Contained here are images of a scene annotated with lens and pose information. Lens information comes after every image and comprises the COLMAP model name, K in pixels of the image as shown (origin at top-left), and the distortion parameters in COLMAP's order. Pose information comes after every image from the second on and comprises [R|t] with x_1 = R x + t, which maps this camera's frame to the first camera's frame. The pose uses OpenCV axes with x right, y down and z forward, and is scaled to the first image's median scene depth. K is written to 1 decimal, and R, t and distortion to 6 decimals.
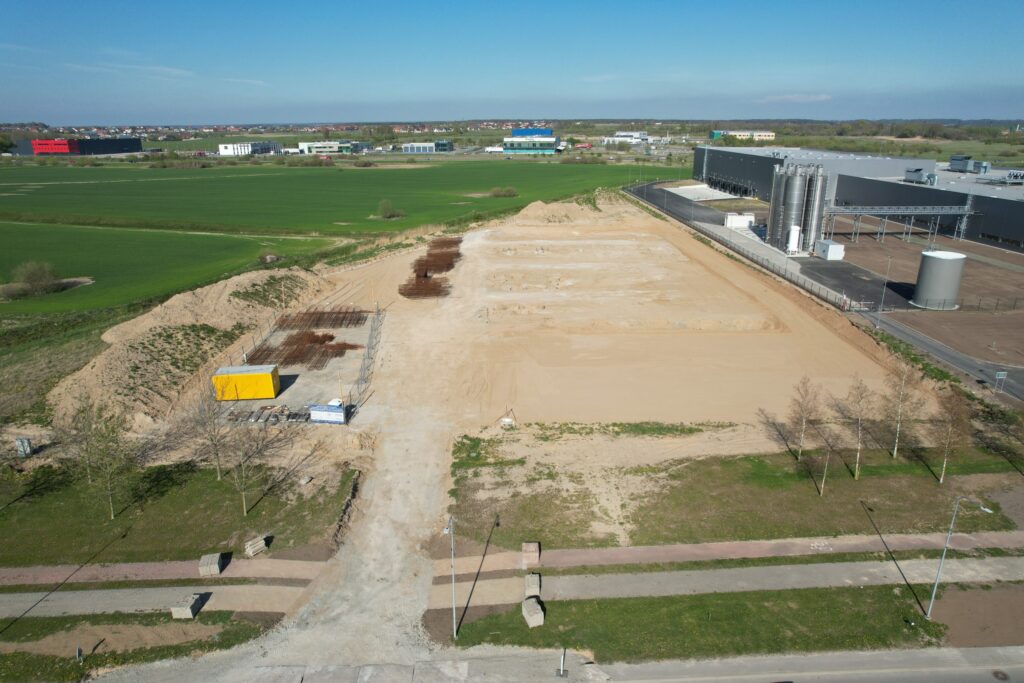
lens RADIAL K [[654.5, 0, 512.0], [0, 654.5, 341.5], [0, 0, 1]] dist [0.001861, 0.002812]
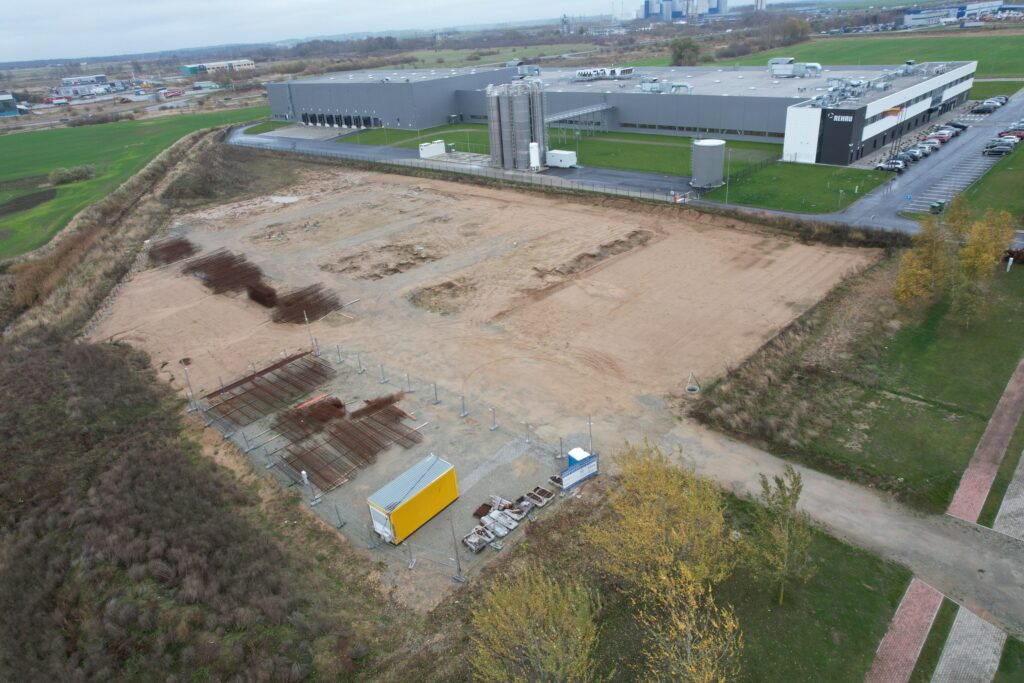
lens RADIAL K [[661.6, 0, 512.0], [0, 661.6, 341.5], [0, 0, 1]] dist [-0.024581, -0.002469]
pose [[0.706451, -0.354490, 0.612588, -0.513832], [0.292940, 0.934361, 0.202868, -0.145055], [-0.644293, 0.036135, 0.763924, 0.312613]]
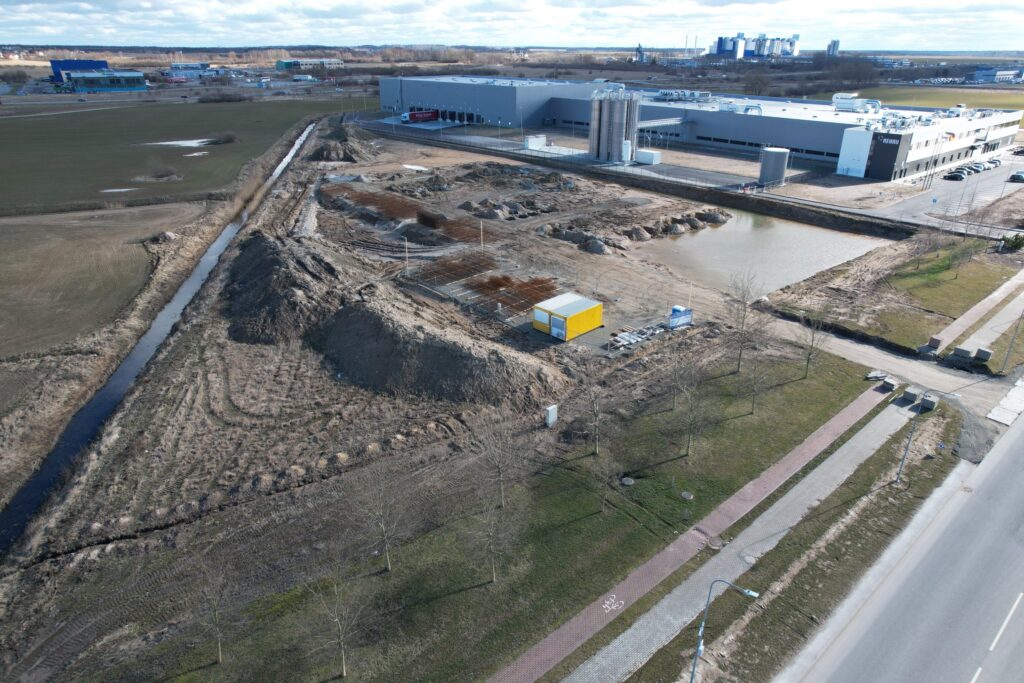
lens RADIAL K [[657.3, 0, 512.0], [0, 657.3, 341.5], [0, 0, 1]] dist [-0.024359, 0.003963]
pose [[0.773695, -0.256245, 0.579425, -0.830069], [0.197282, 0.966530, 0.164012, -0.071395], [-0.602059, -0.012585, 0.798352, 0.159855]]
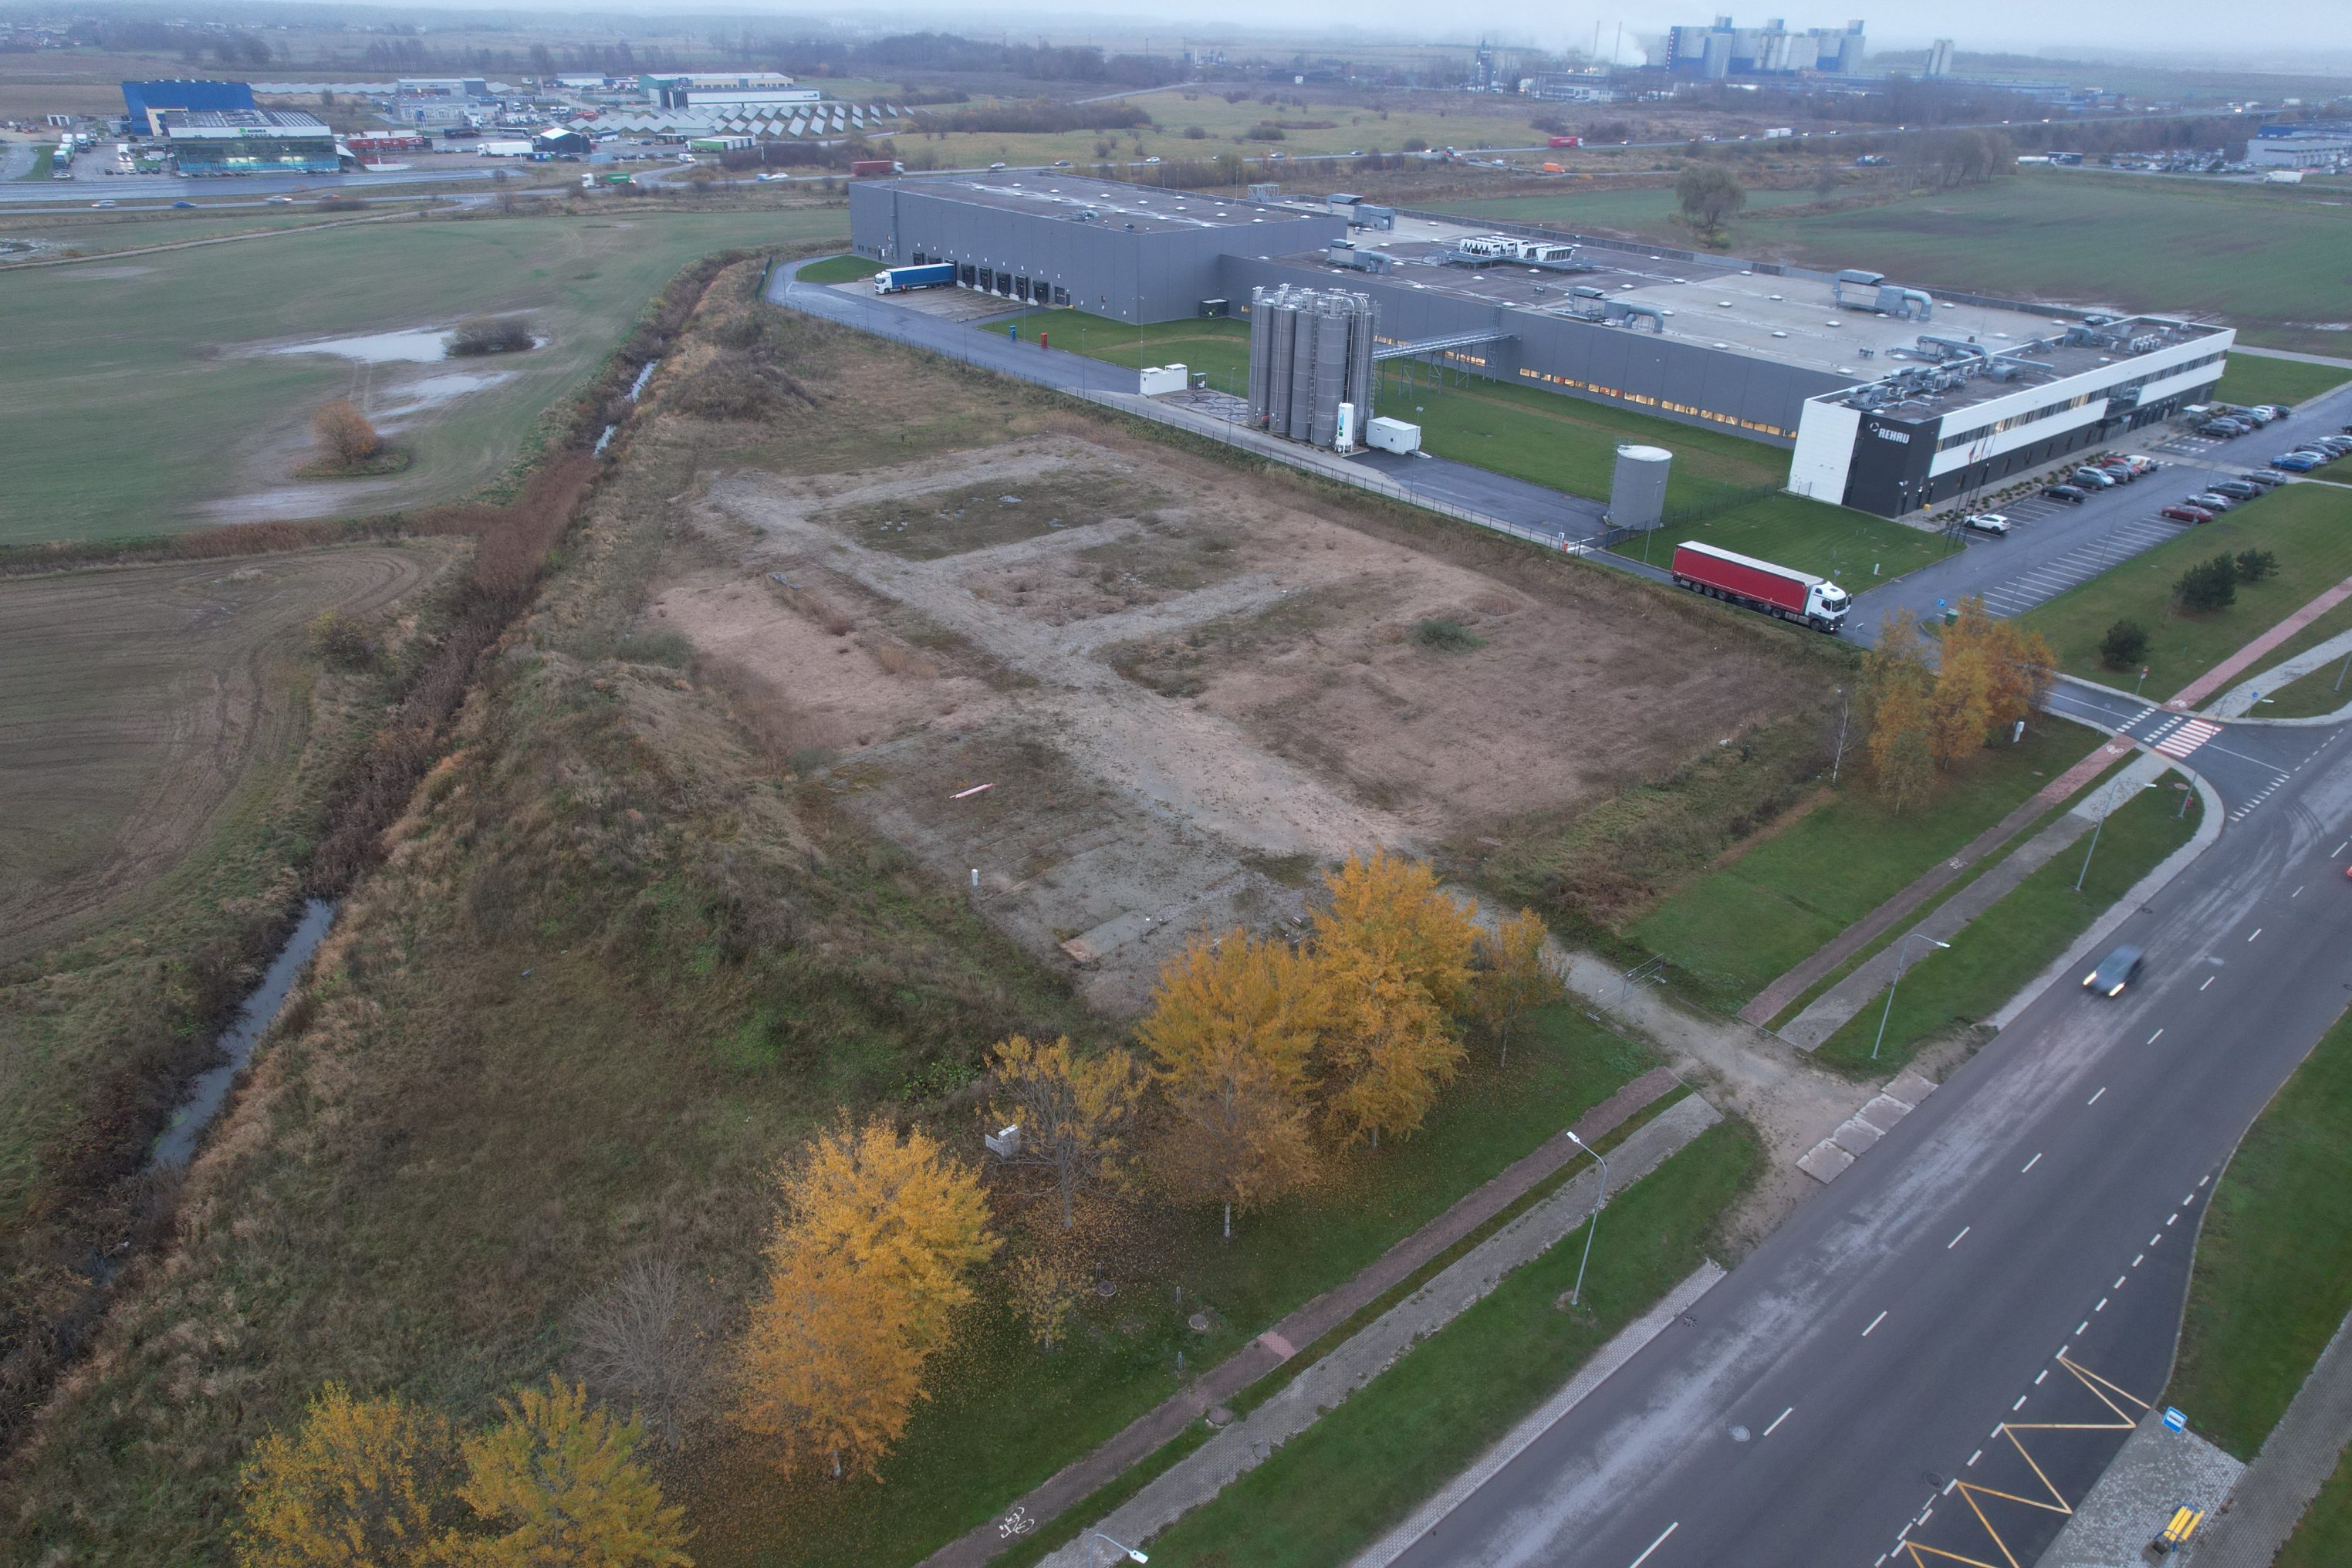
lens RADIAL K [[1519.7, 0, 1176.0], [0, 1519.7, 784.0], [0, 0, 1]] dist [-0.024581, -0.002469]
pose [[0.783771, -0.268354, 0.560079, -0.789630], [0.178864, 0.961153, 0.210222, -0.230112], [-0.594735, -0.064588, 0.801323, -0.049322]]
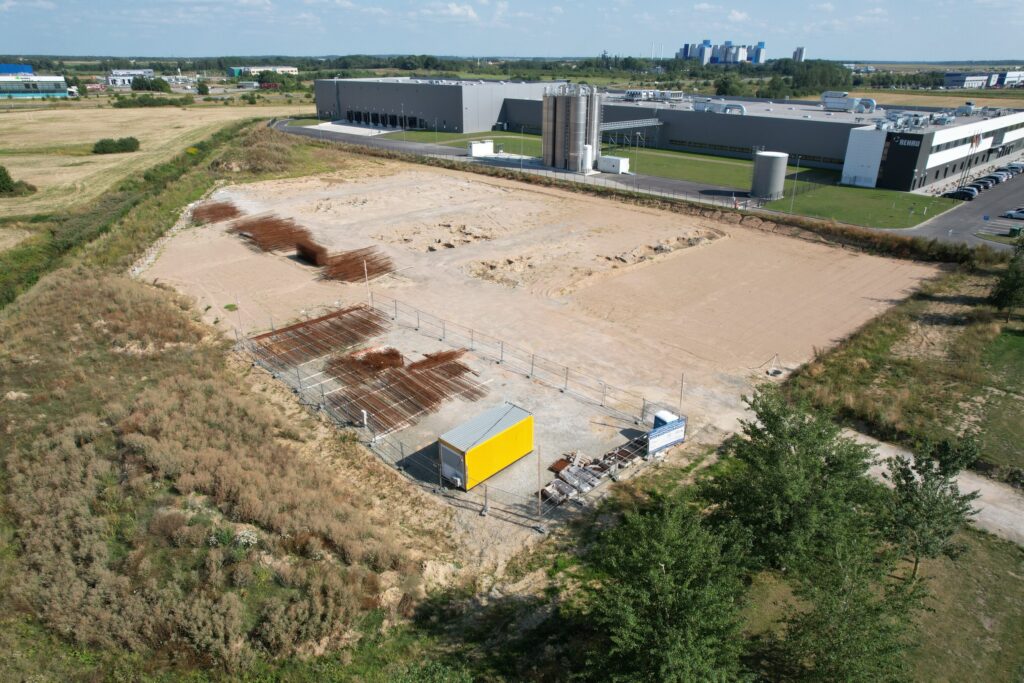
lens RADIAL K [[661.6, 0, 512.0], [0, 661.6, 341.5], [0, 0, 1]] dist [-0.024581, -0.002469]
pose [[0.744296, -0.262166, 0.614242, -0.549790], [0.209449, 0.964960, 0.158060, -0.090950], [-0.634157, 0.011009, 0.773126, 0.382494]]
